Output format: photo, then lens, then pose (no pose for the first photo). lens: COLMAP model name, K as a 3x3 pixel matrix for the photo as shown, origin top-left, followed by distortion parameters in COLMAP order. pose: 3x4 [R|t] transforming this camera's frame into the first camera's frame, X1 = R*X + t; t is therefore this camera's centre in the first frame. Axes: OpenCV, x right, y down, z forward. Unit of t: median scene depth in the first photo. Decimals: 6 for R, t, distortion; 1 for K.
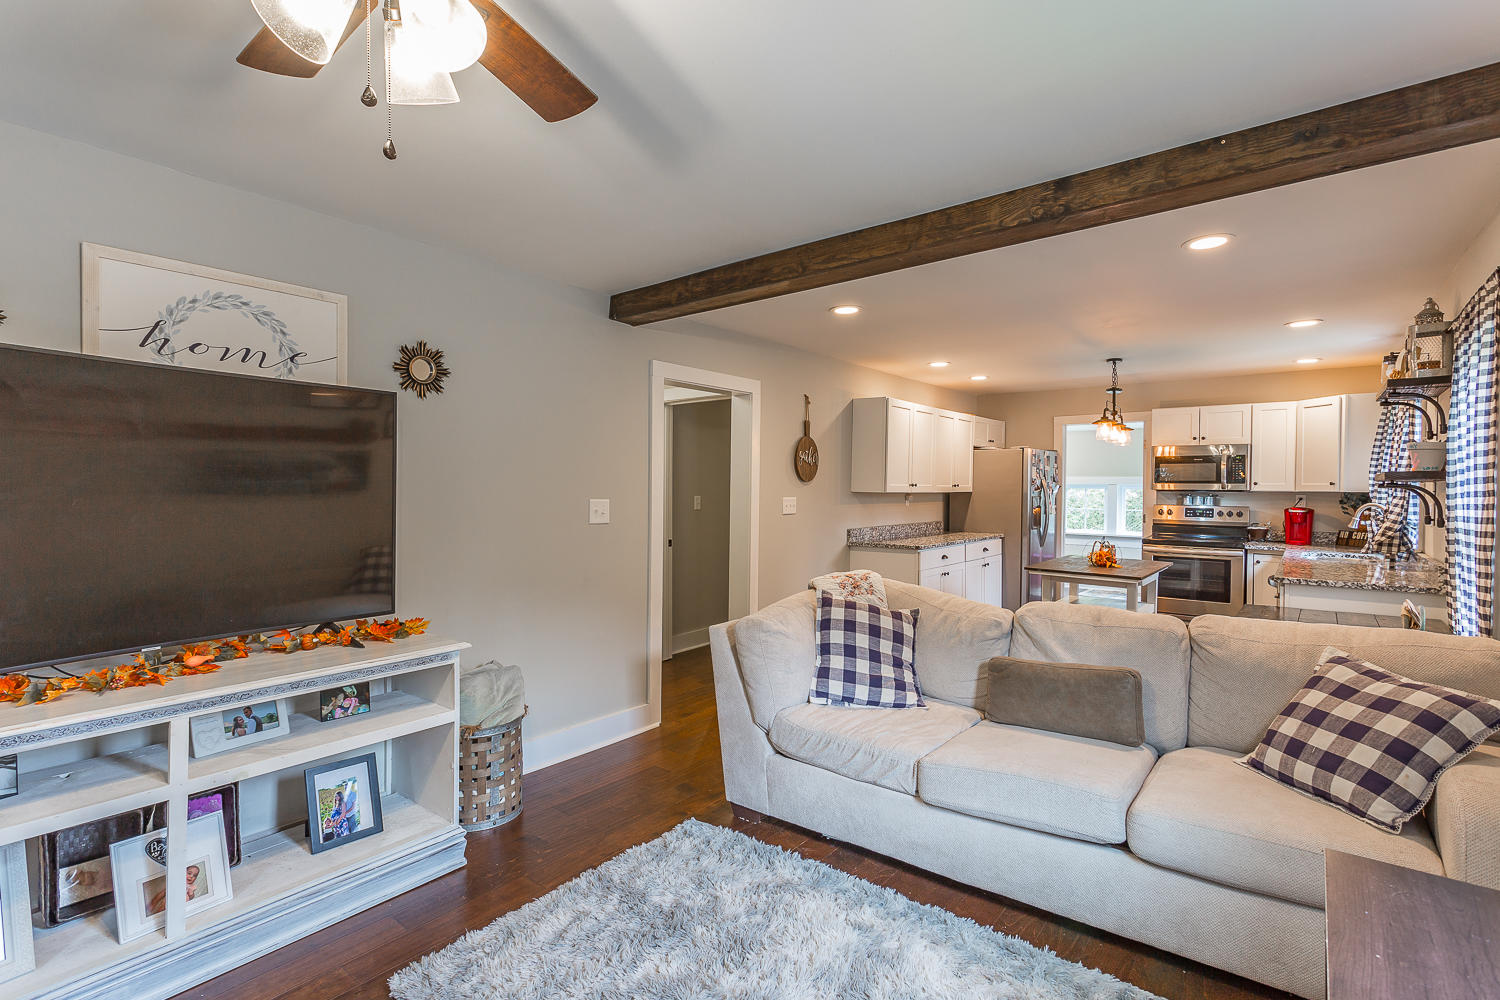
lens RADIAL K [[707.0, 0, 752.4], [0, 707.0, 495.4], [0, 0, 1]] dist [-0.001187, 0.000260]
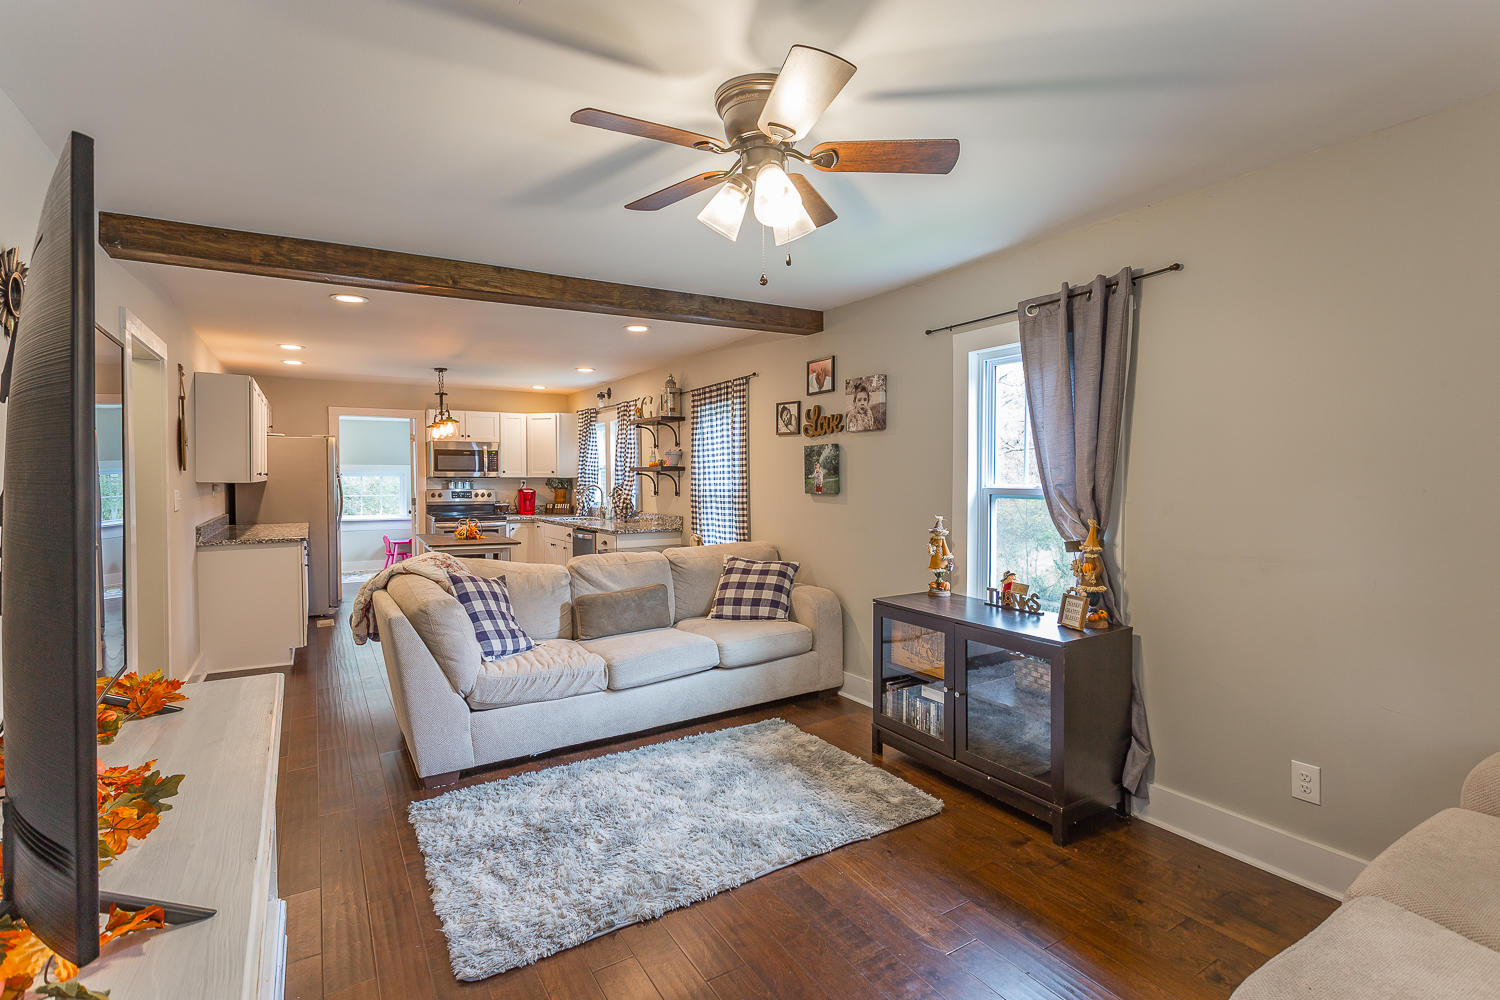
lens RADIAL K [[707.0, 0, 752.4], [0, 707.0, 495.4], [0, 0, 1]] dist [-0.001187, 0.000260]
pose [[0.343539, -0.032163, 0.938587, -0.818701], [0.013466, 0.999479, 0.029320, -0.010434], [-0.939042, 0.002567, 0.343793, 0.173467]]
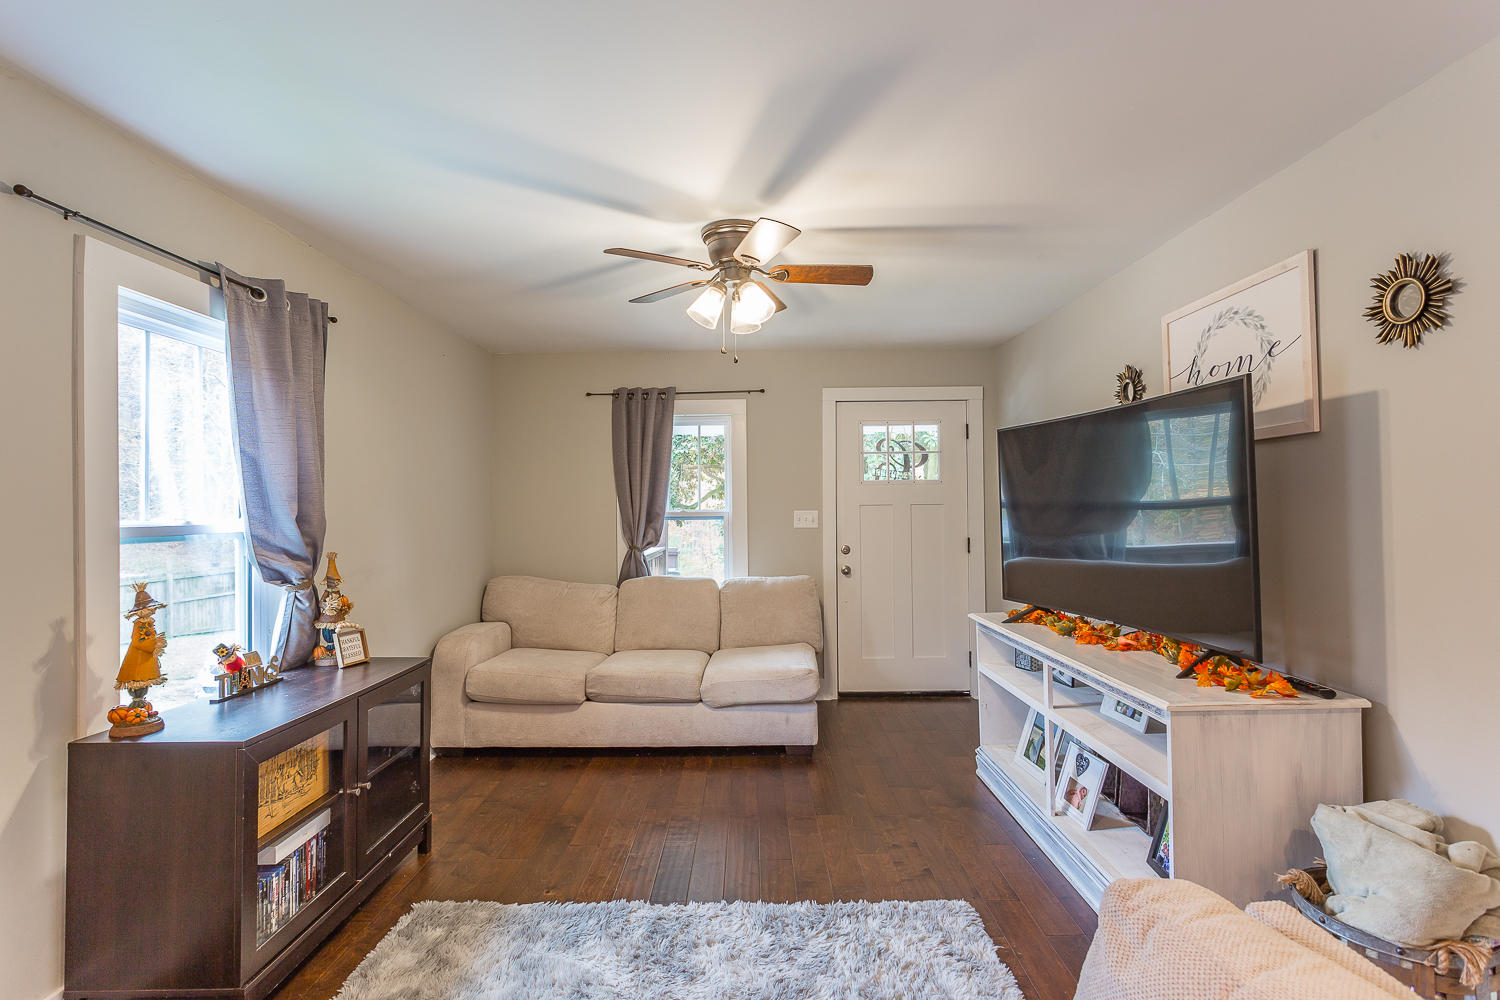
lens RADIAL K [[713.4, 0, 750.0], [0, 713.4, 500.0], [0, 0, 1]] dist [0.001843, 0.000290]
pose [[-0.787574, -0.001851, -0.616218, 0.349650], [0.004002, 0.999959, -0.008119, -0.003955], [0.616208, -0.008861, -0.787534, 1.116384]]
